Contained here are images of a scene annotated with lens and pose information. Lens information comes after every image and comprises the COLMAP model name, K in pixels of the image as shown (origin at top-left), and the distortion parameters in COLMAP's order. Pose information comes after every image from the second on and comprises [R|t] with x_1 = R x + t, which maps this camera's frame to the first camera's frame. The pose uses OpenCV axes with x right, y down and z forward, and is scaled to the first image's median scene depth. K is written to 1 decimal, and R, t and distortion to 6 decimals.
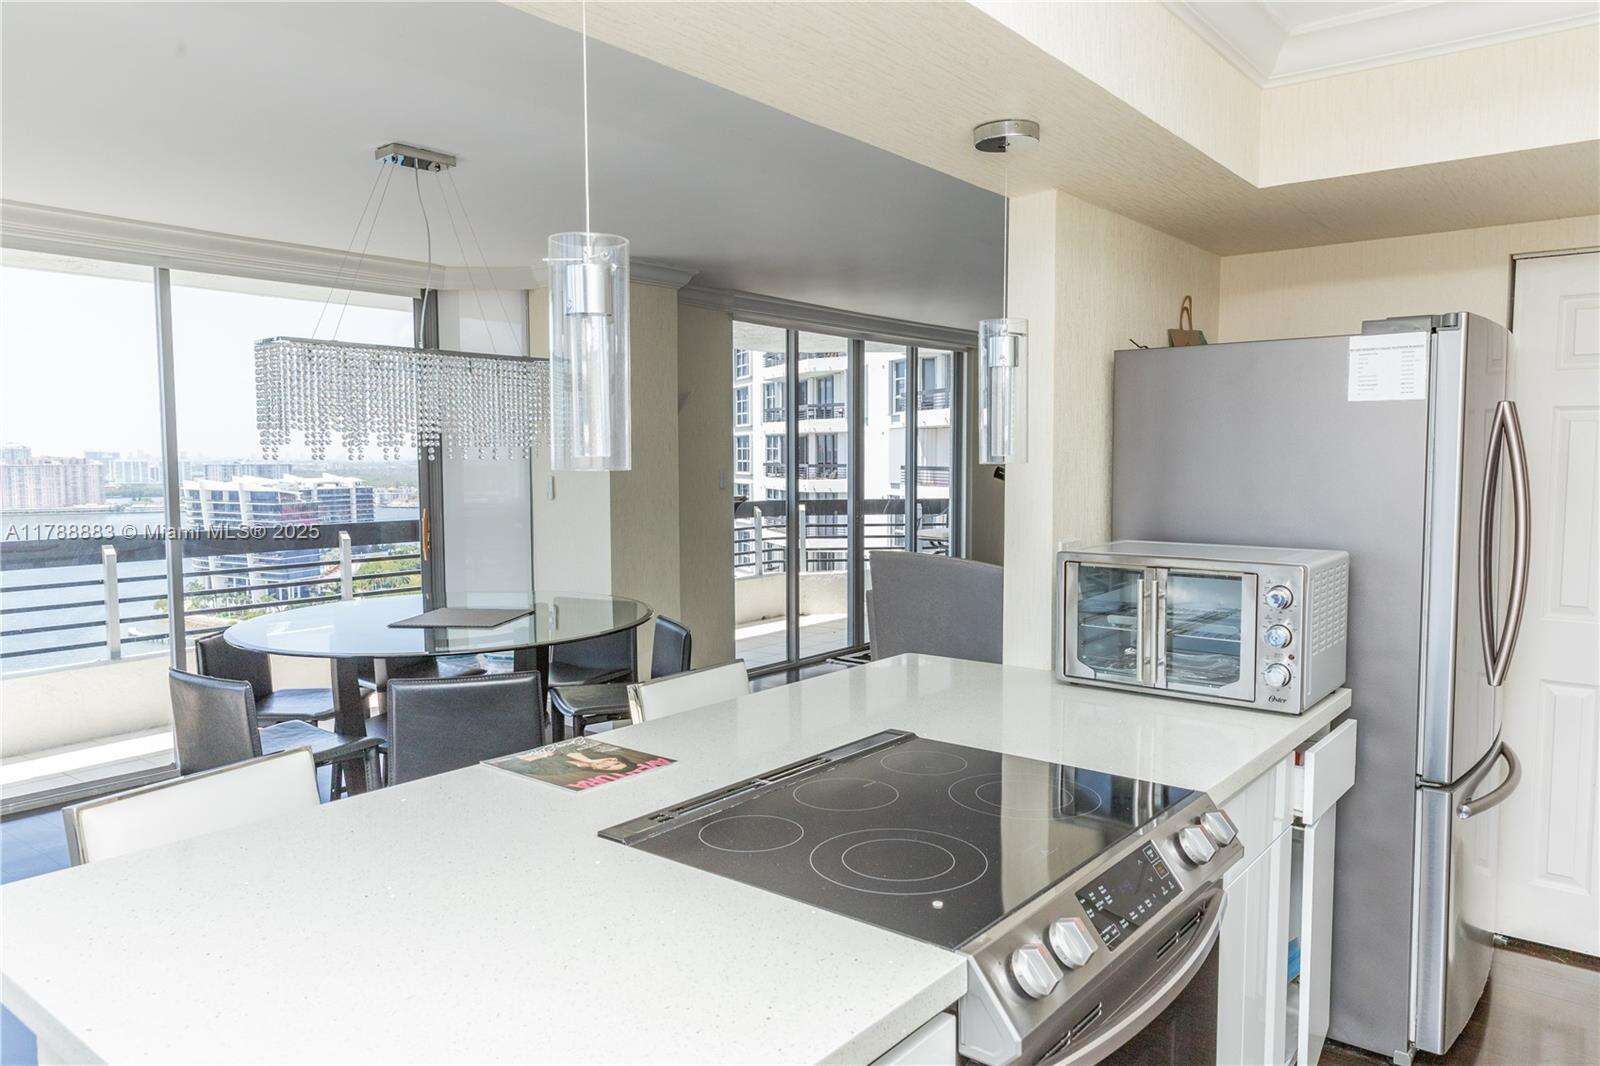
lens RADIAL K [[1100.9, 0, 809.0], [0, 1100.9, 541.6], [0, 0, 1]] dist [0.021717, -0.008550]
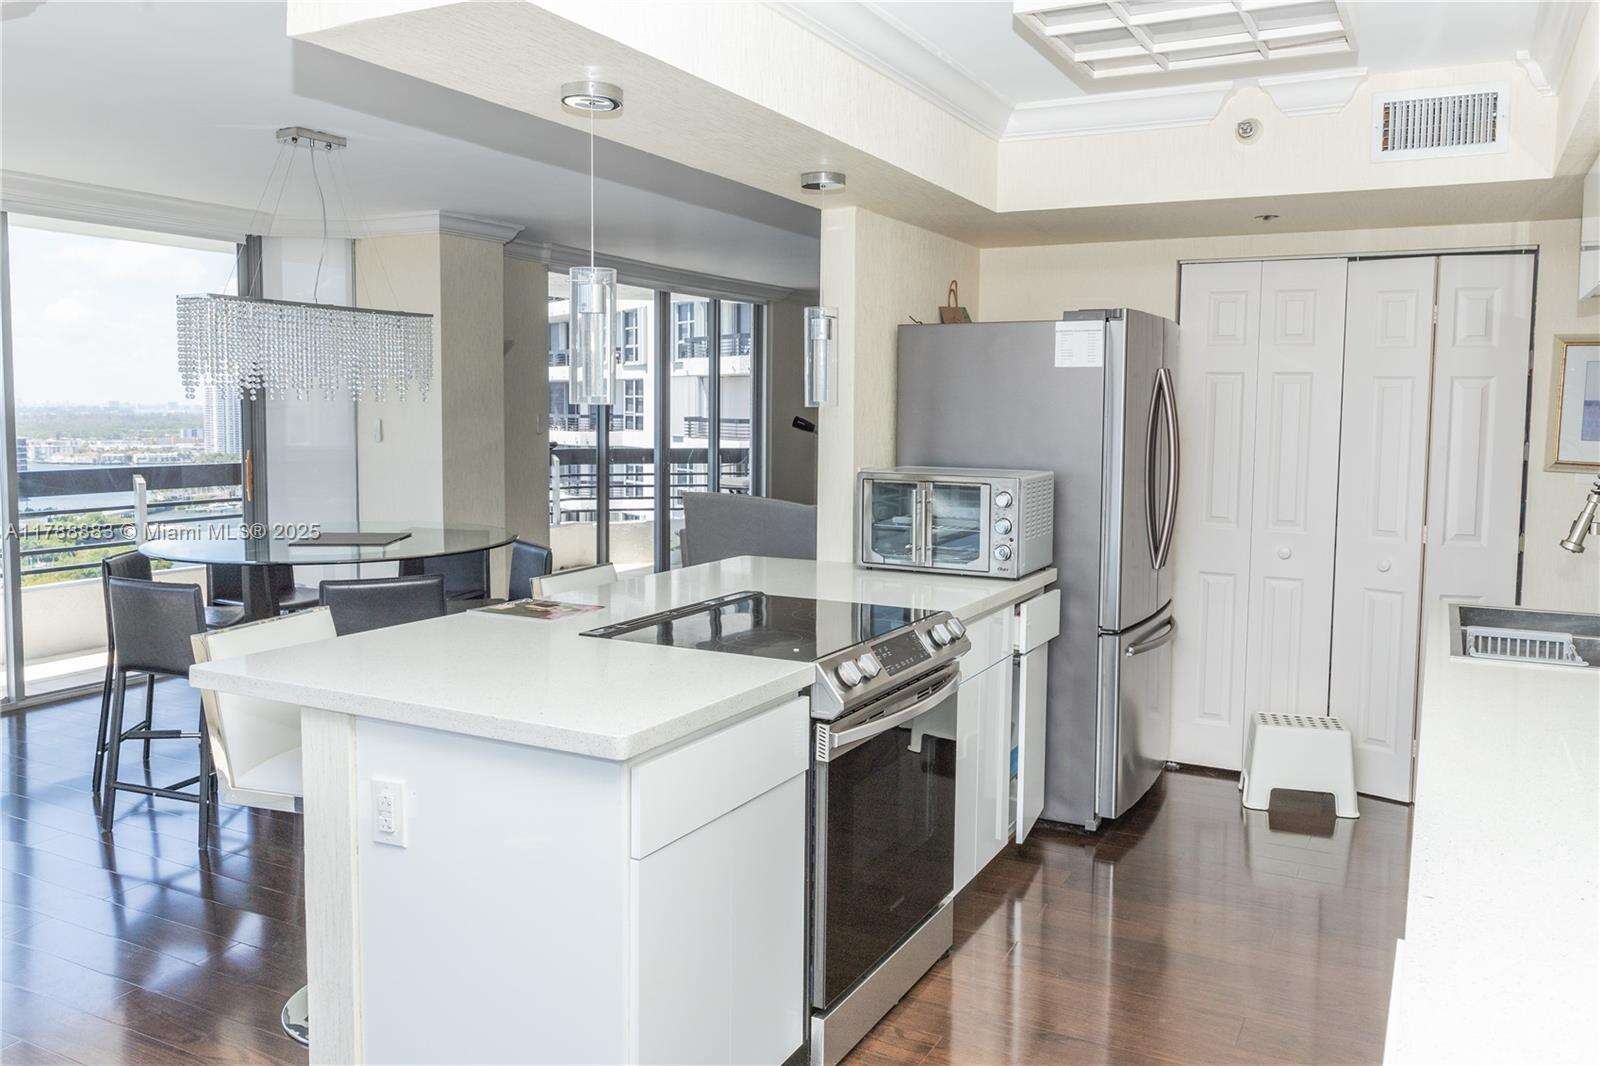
lens RADIAL K [[1249.9, 0, 803.4], [0, 1249.9, 525.4], [0, 0, 1]] dist [0.017944, -0.006725]
pose [[0.983022, -0.006083, 0.183388, -0.111184], [0.003134, 0.999861, 0.016367, 0.042862], [-0.183462, -0.015514, 0.982904, -0.455525]]
